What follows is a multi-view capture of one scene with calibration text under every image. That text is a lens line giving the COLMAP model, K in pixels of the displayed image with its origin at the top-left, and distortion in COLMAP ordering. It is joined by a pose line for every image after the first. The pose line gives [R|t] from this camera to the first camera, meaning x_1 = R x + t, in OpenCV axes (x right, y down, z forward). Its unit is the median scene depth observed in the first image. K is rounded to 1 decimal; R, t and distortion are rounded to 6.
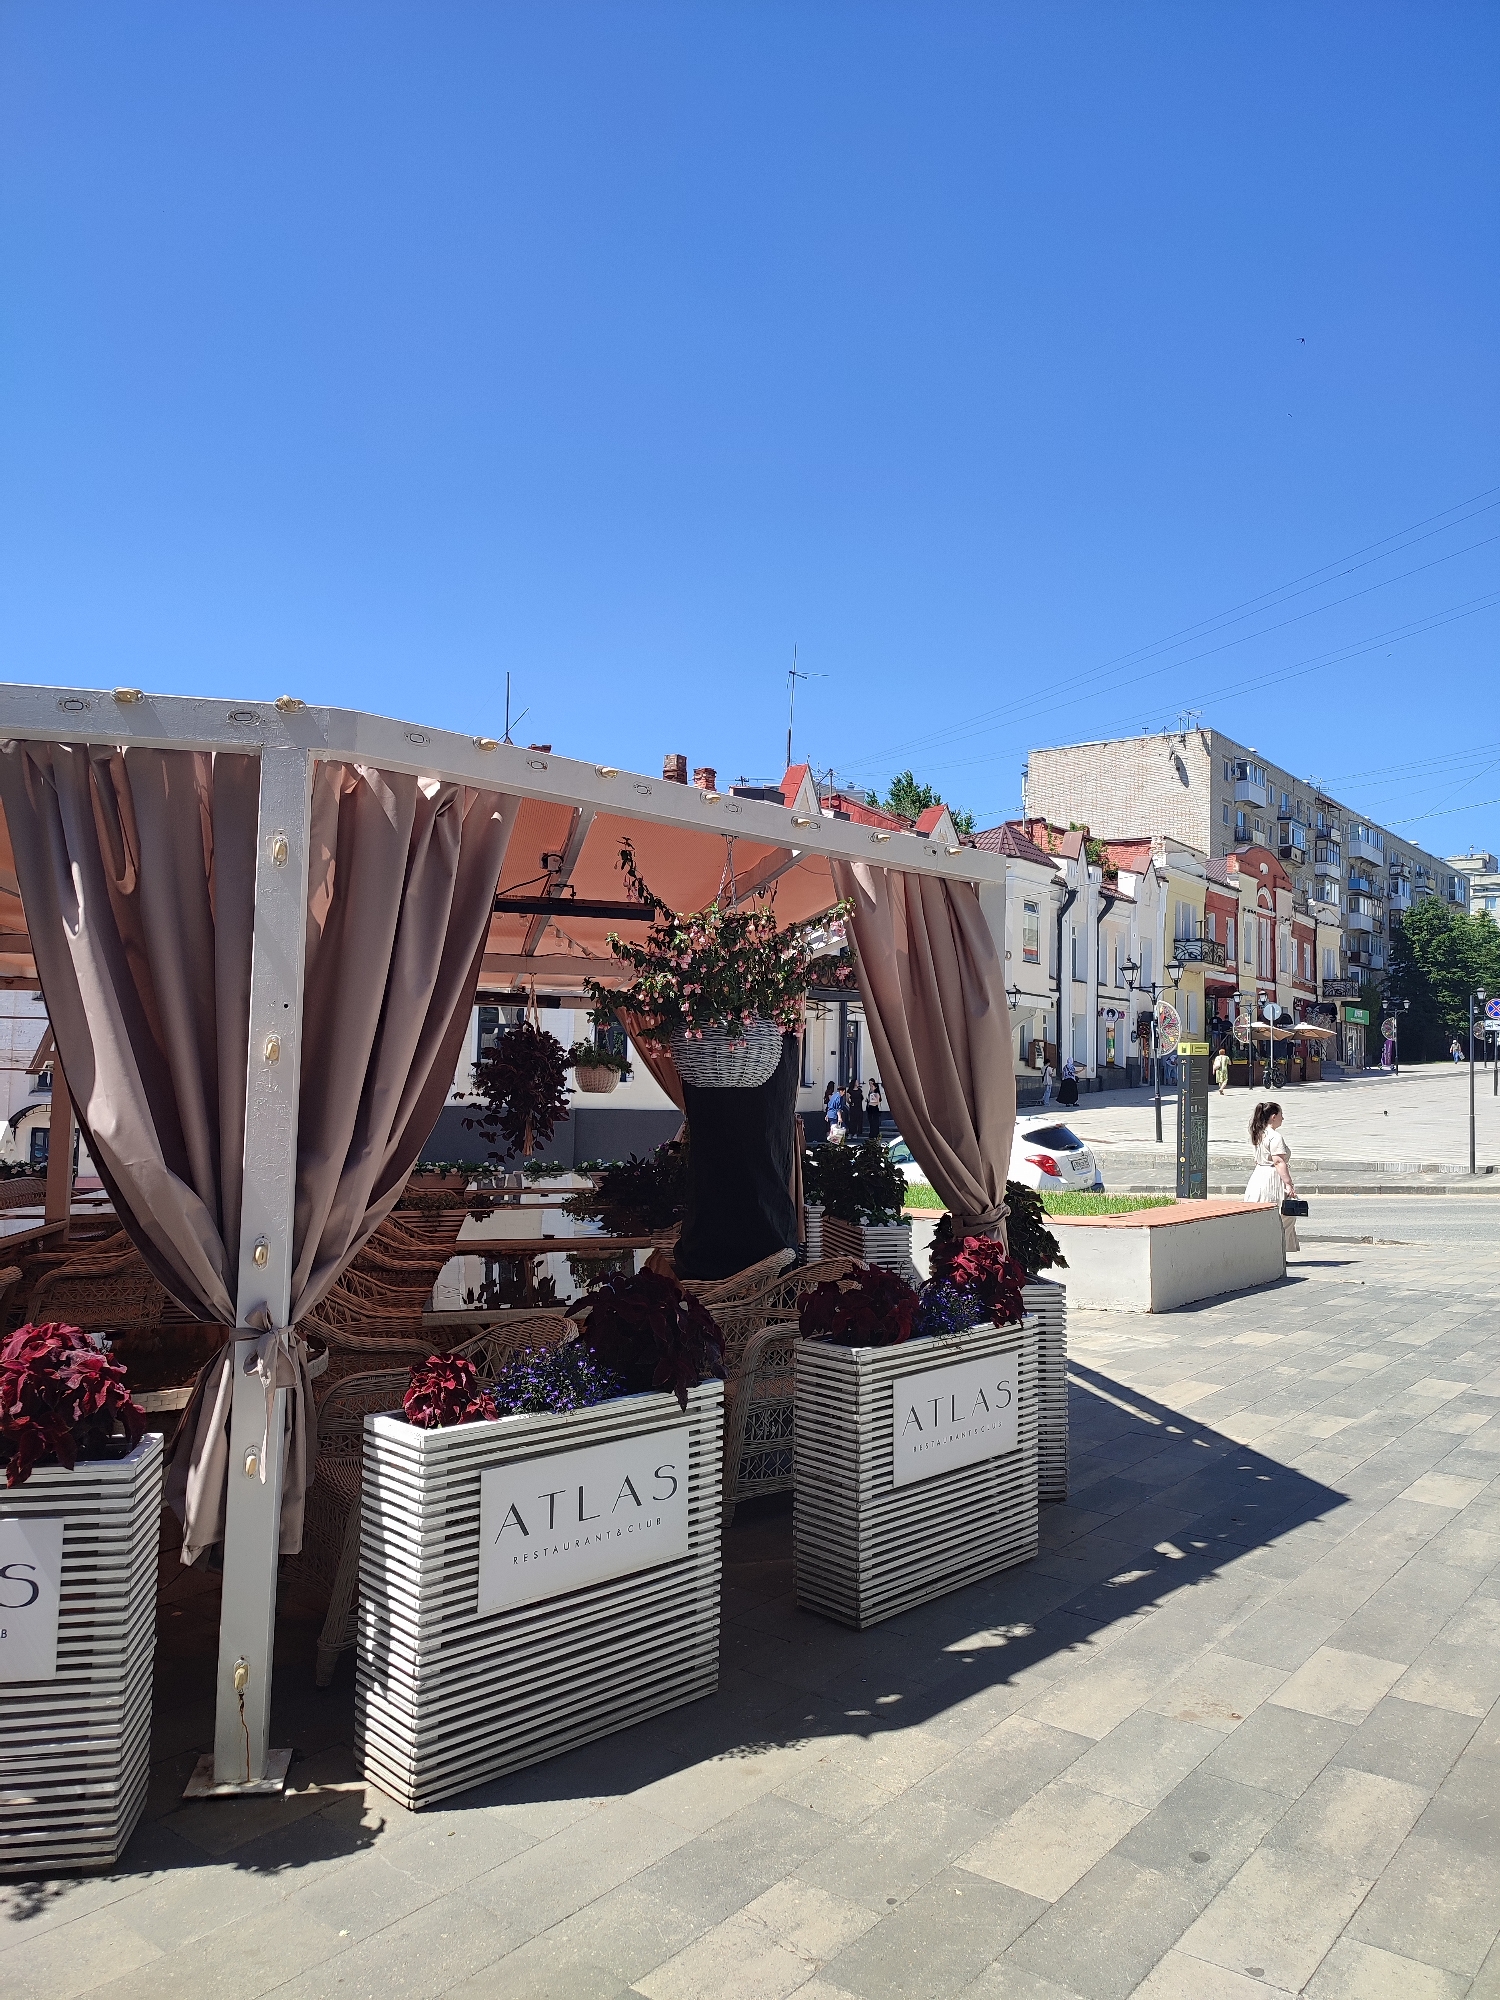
lens RADIAL K [[1430.1, 0, 741.3], [0, 1430.1, 1003.1], [0, 0, 1]] dist [0.033447, -0.028162]
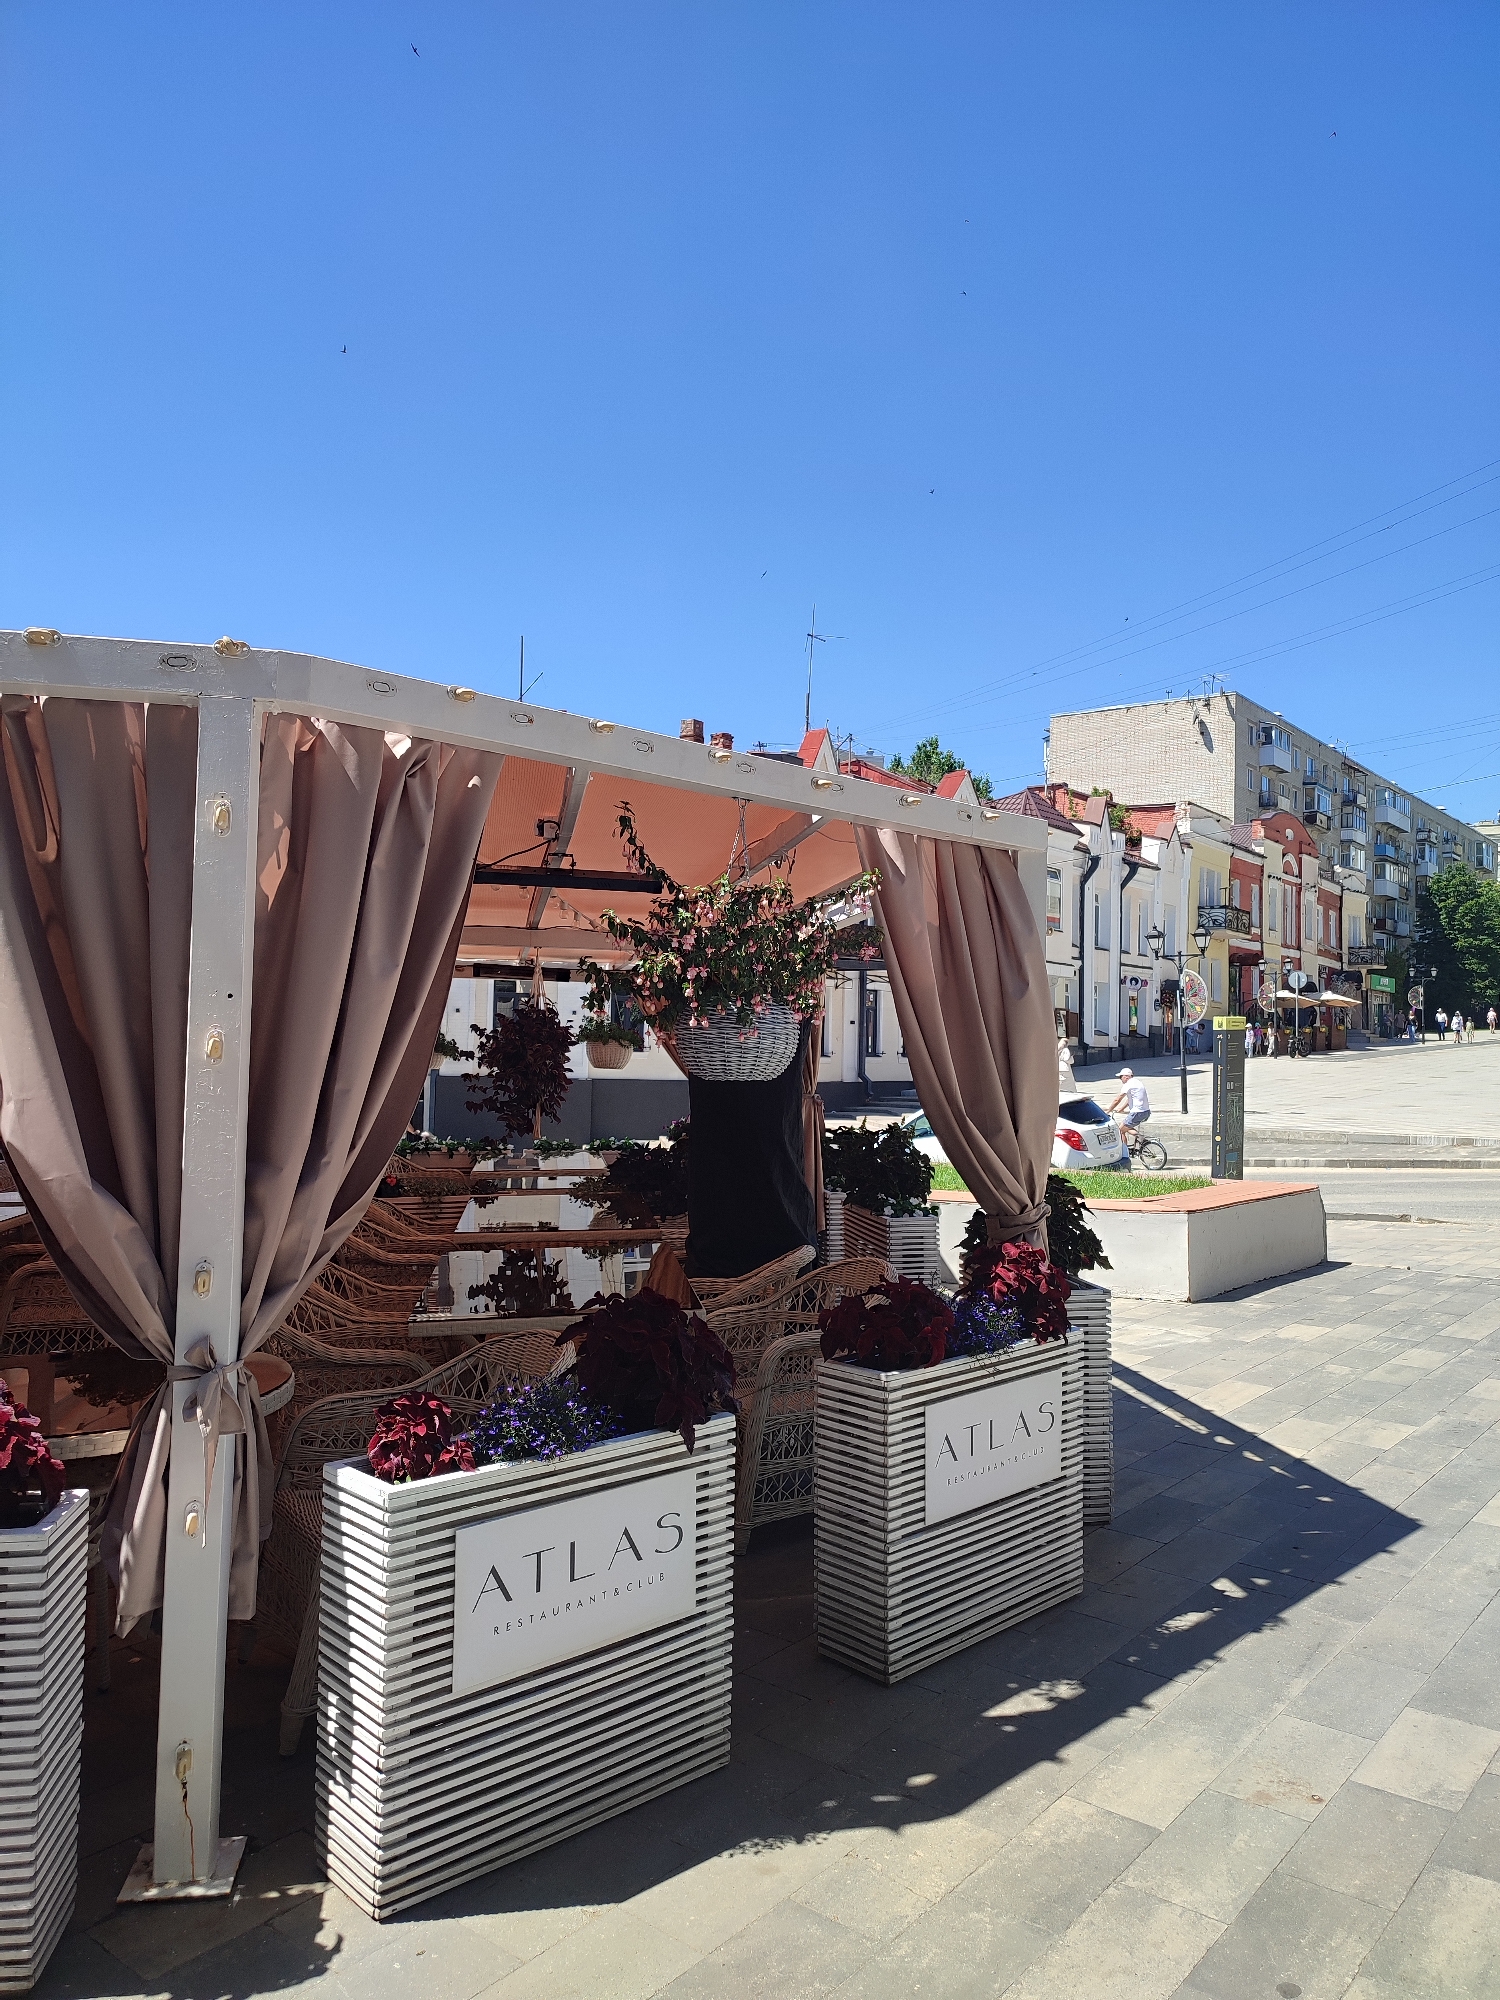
lens RADIAL K [[1420.5, 0, 750.0], [0, 1420.5, 1000.0], [0, 0, 1]] dist [0.027967, -0.030389]
pose [[0.999973, -0.001572, -0.007161, 0.003073], [0.001724, 0.999770, 0.021372, -0.011046], [0.007125, -0.021384, 0.999746, 0.115424]]
